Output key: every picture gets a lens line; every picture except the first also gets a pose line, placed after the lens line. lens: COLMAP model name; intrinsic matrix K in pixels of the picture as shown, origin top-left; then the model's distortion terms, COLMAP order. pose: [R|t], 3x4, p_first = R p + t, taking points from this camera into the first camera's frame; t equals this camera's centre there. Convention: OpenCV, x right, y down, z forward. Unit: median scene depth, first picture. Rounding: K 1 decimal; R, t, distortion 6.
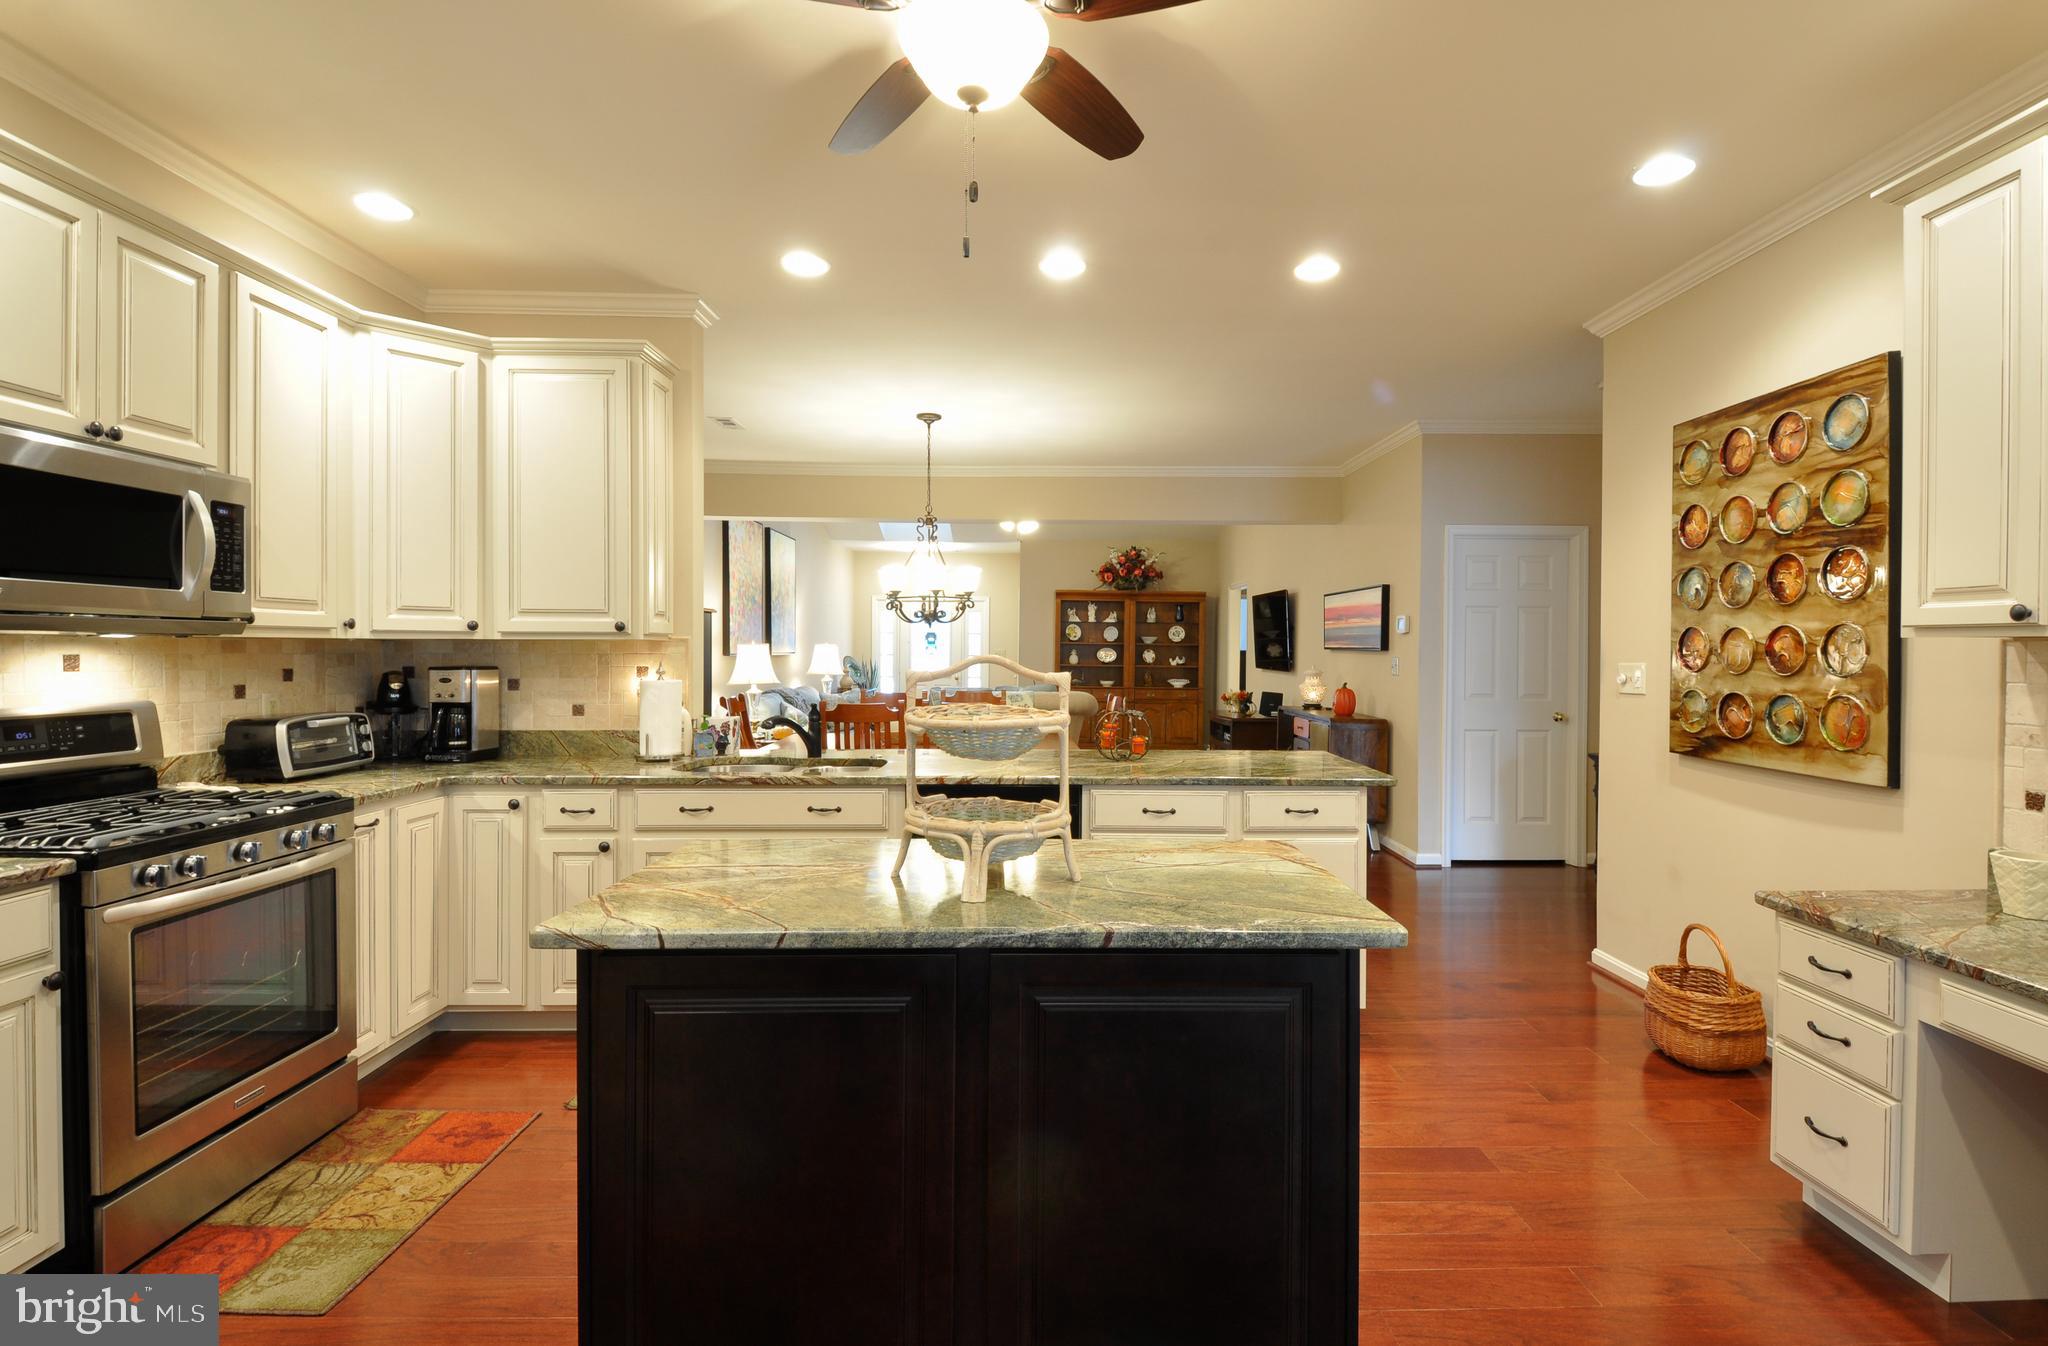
lens RADIAL K [[957.5, 0, 1088.8], [0, 957.5, 674.3], [0, 0, 1]] dist [-0.000593, -0.021320]
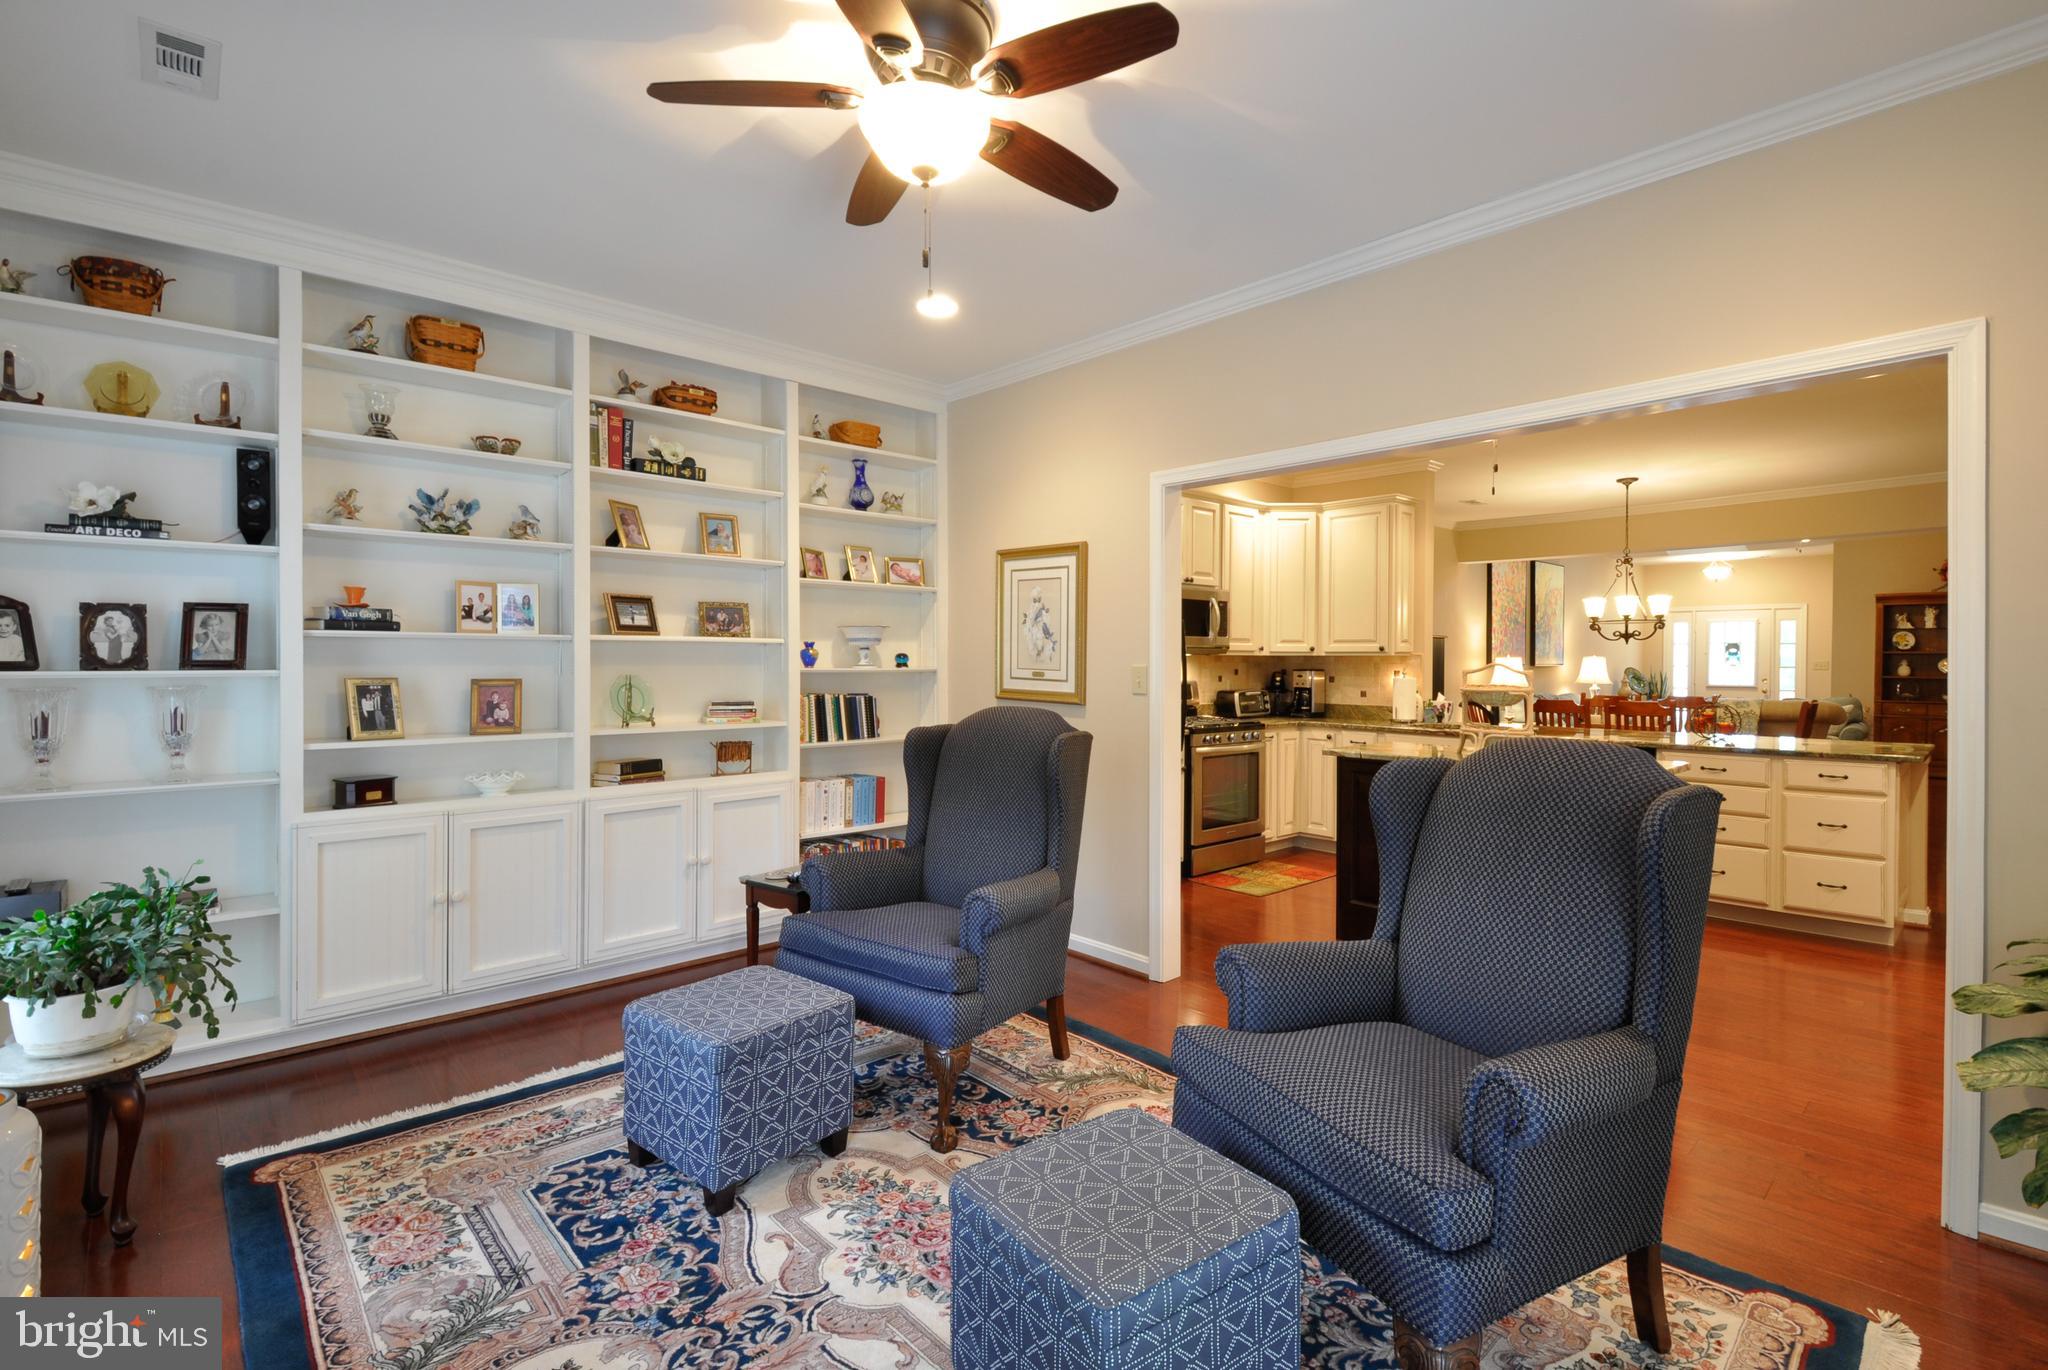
lens RADIAL K [[959.7, 0, 1045.6], [0, 959.7, 657.7], [0, 0, 1]] dist [0.029491, -0.000027]
pose [[0.658759, -0.005067, -0.752337, 0.523226], [-0.017046, 0.999620, -0.021659, 0.022227], [0.752161, 0.027093, 0.658422, -0.779147]]
